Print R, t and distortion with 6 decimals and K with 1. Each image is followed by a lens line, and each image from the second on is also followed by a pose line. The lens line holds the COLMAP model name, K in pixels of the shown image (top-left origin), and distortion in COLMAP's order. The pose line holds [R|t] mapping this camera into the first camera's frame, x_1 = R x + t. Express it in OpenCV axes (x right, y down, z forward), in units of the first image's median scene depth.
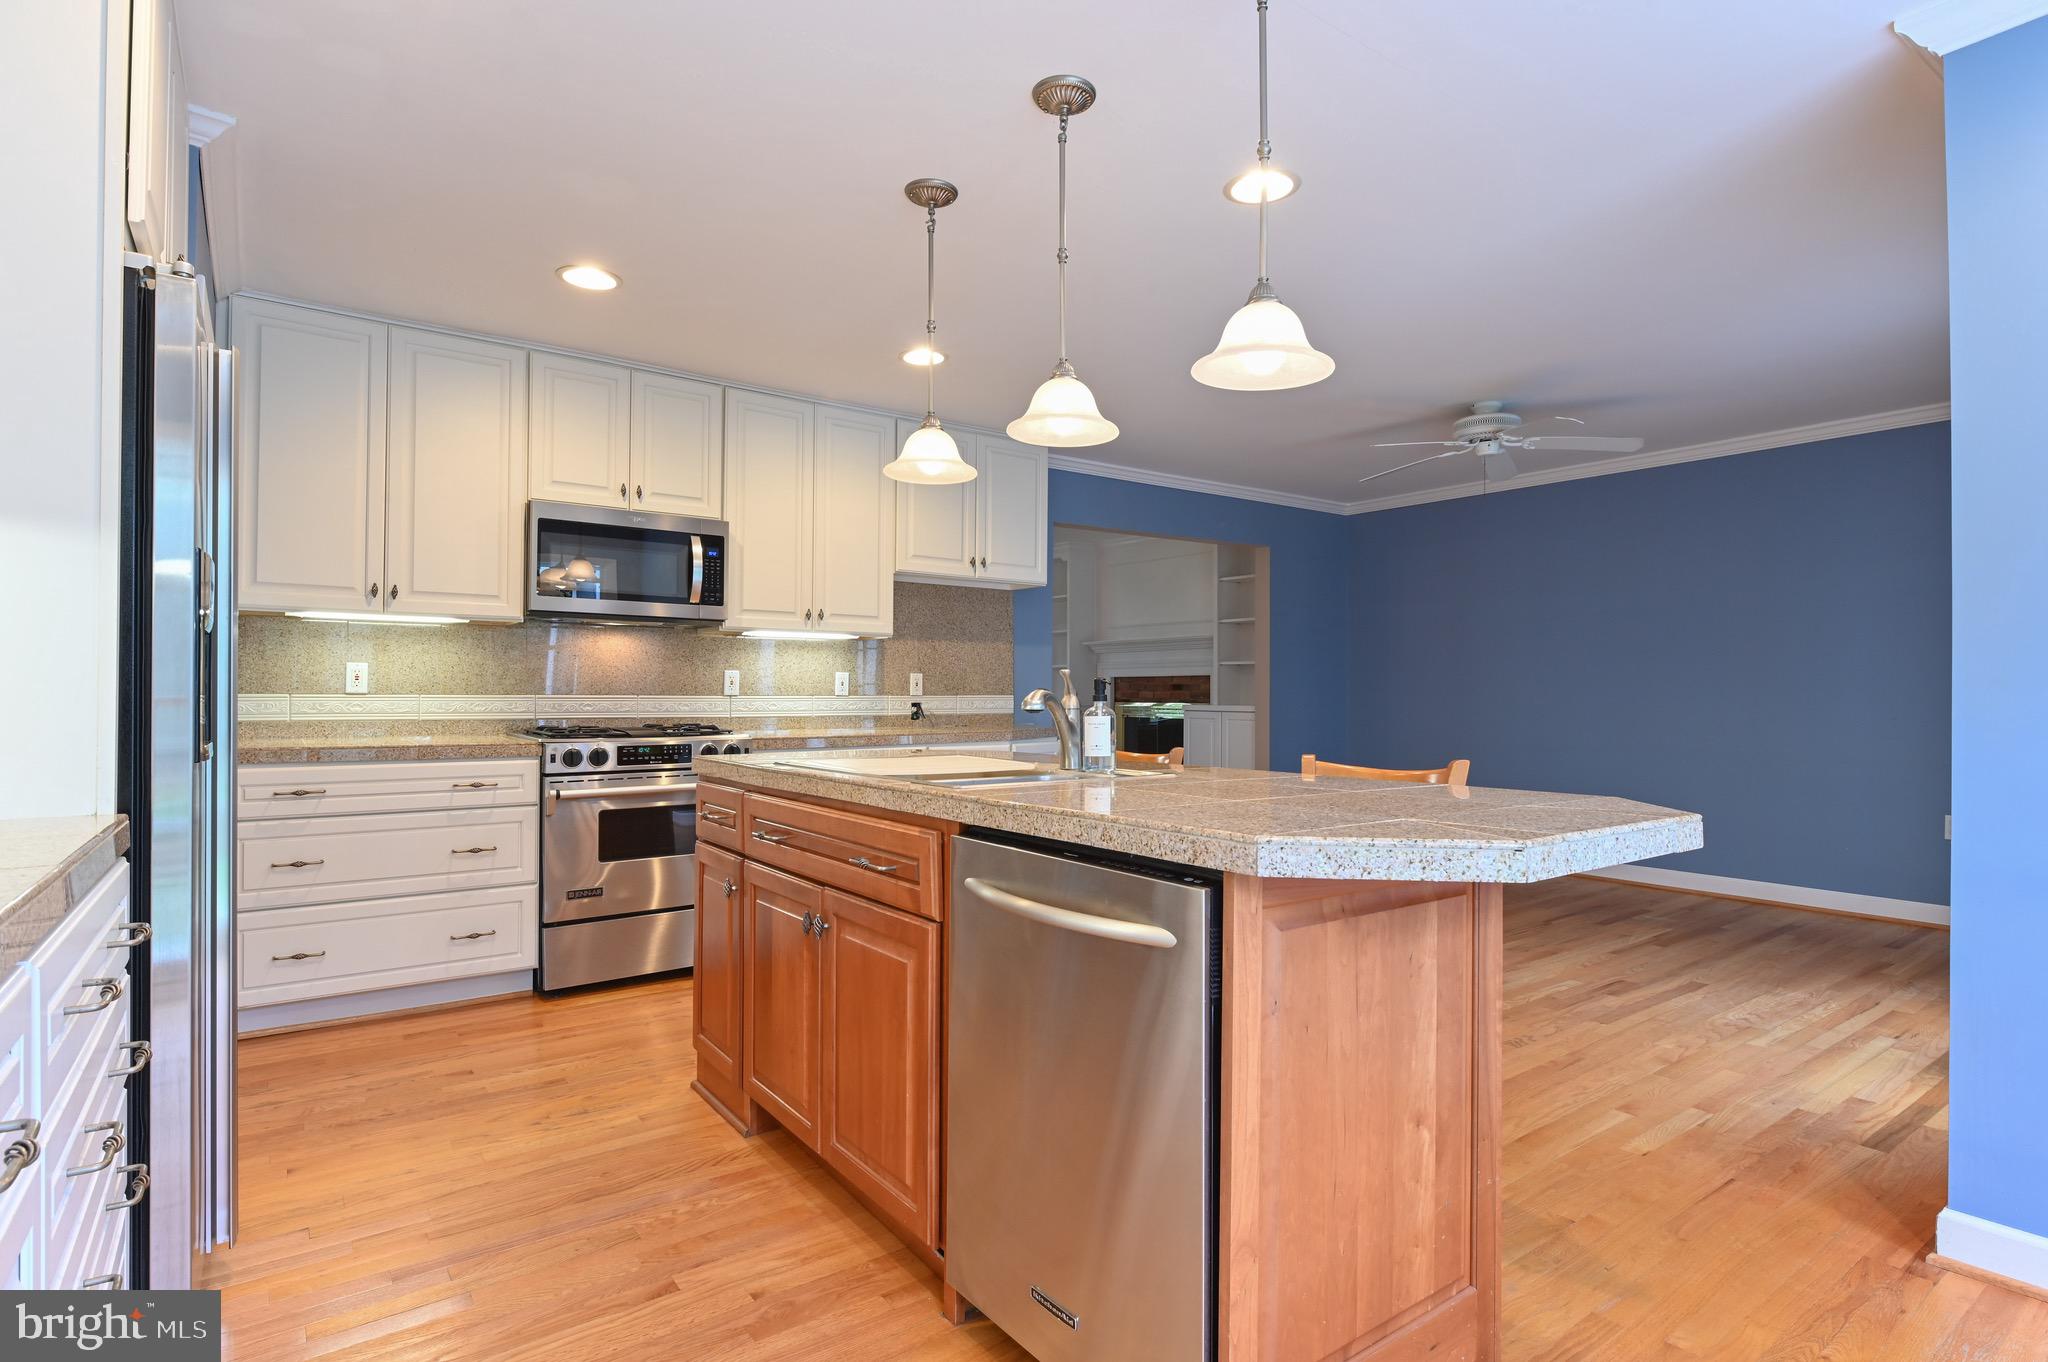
lens RADIAL K [[1032.2, 0, 1024.0], [0, 1032.2, 681.0], [0, 0, 1]] dist [-0.002460, 0.000135]
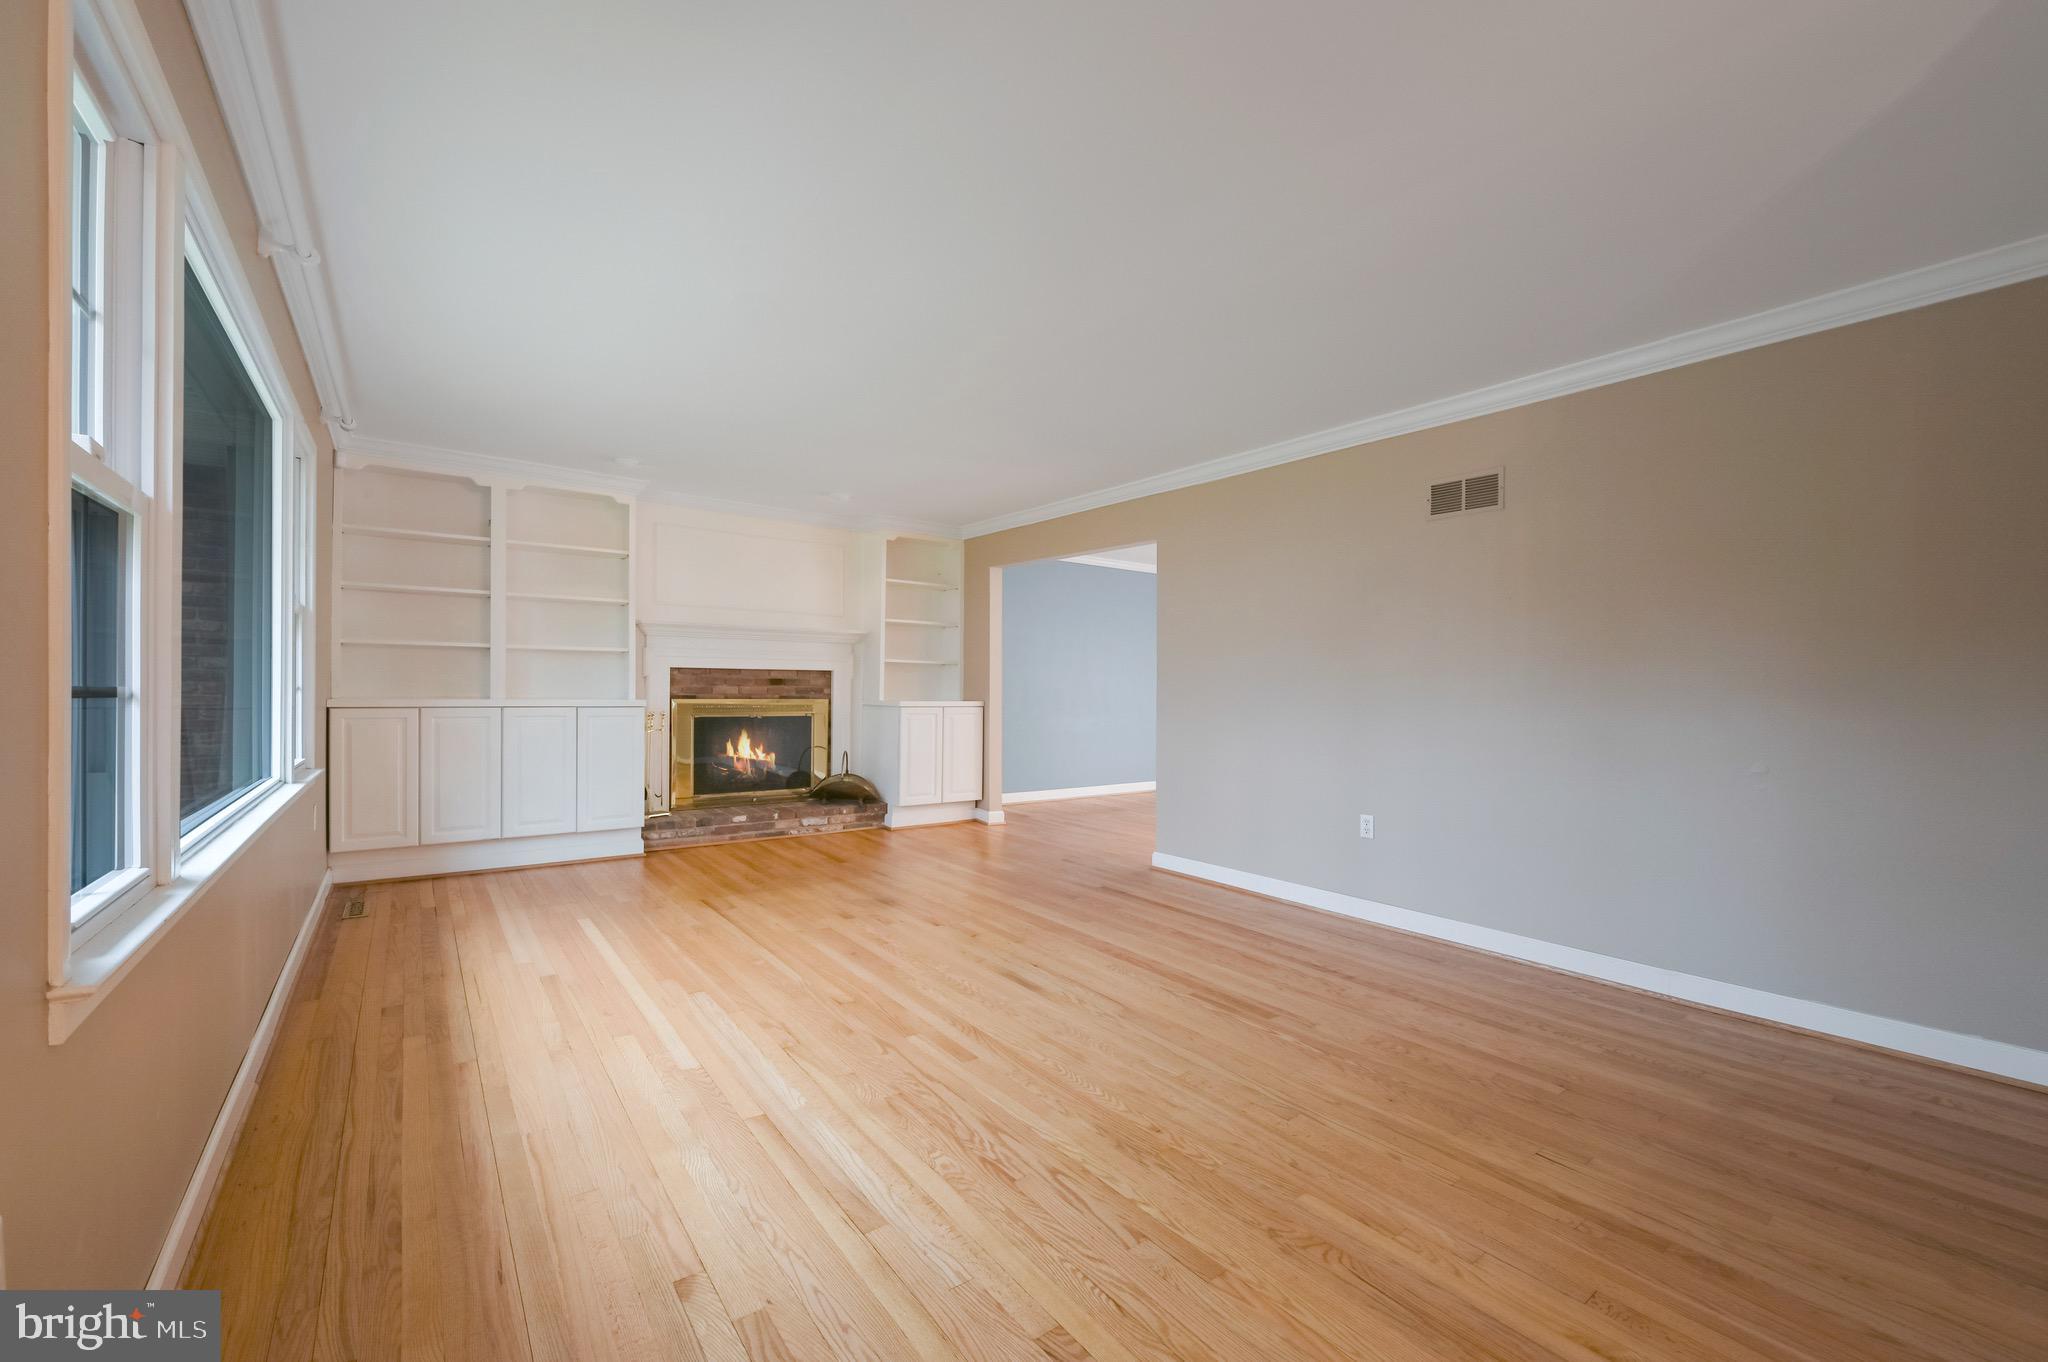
lens RADIAL K [[824.6, 0, 1024.0], [0, 824.6, 681.0], [0, 0, 1]] dist [-0.002812, -0.000532]
pose [[-0.007688, 0.007262, 0.999944, -0.999839], [-0.018014, 0.999810, -0.007399, 0.011370], [-0.999808, -0.018070, -0.007556, 1.357916]]
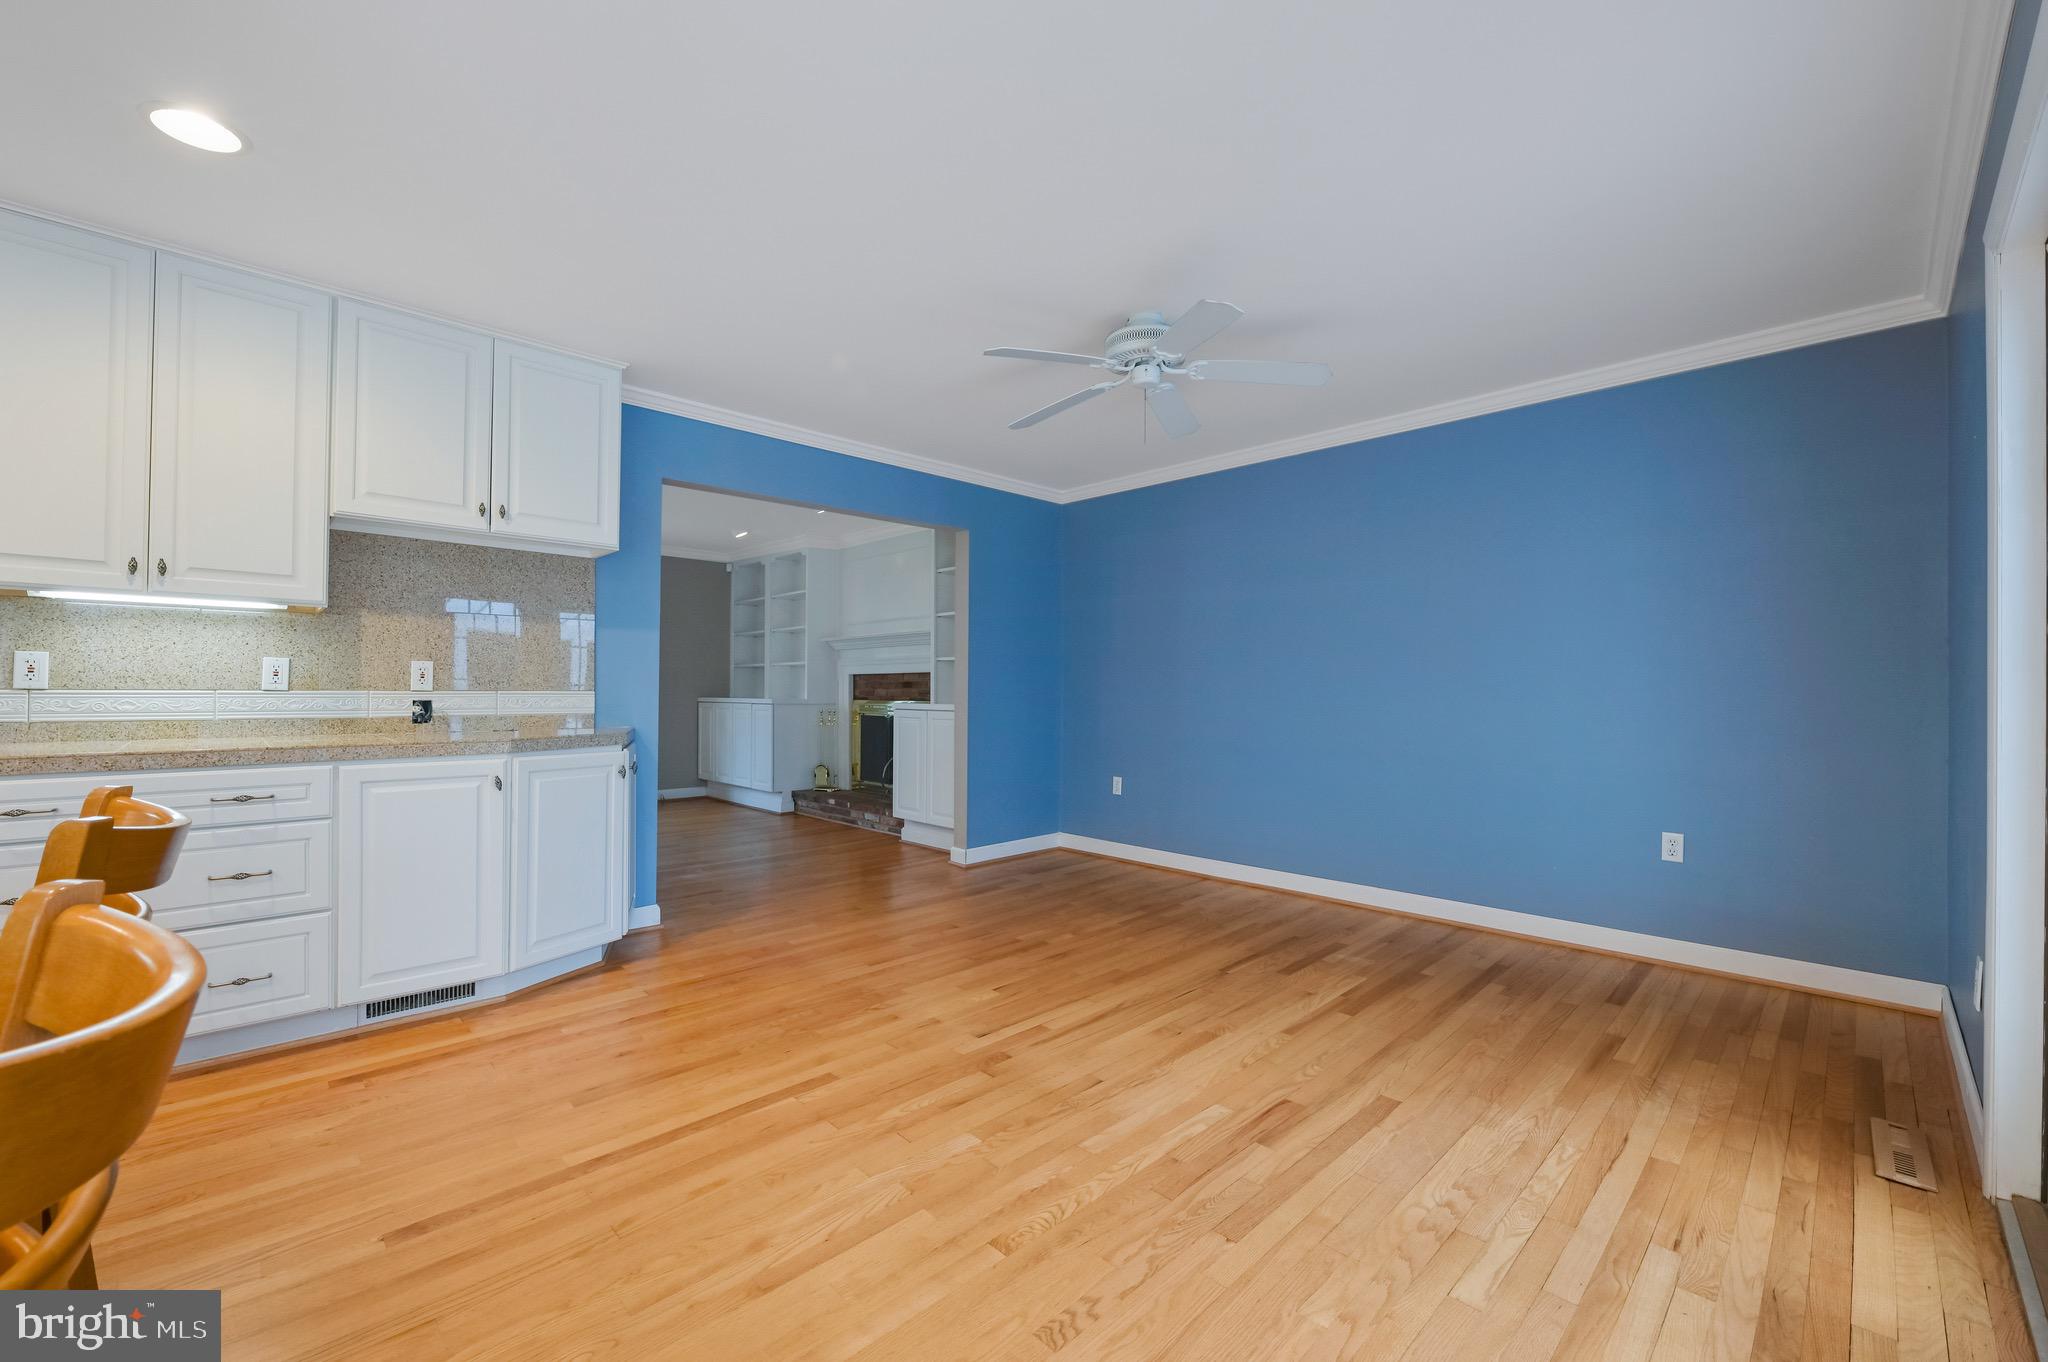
lens RADIAL K [[824.6, 0, 1024.0], [0, 824.6, 681.0], [0, 0, 1]] dist [-0.002812, -0.000532]
pose [[0.990619, 0.004094, 0.136591, 0.260327], [-0.003671, 0.999988, -0.003344, 0.007814], [-0.136603, 0.002811, 0.990622, 0.375277]]
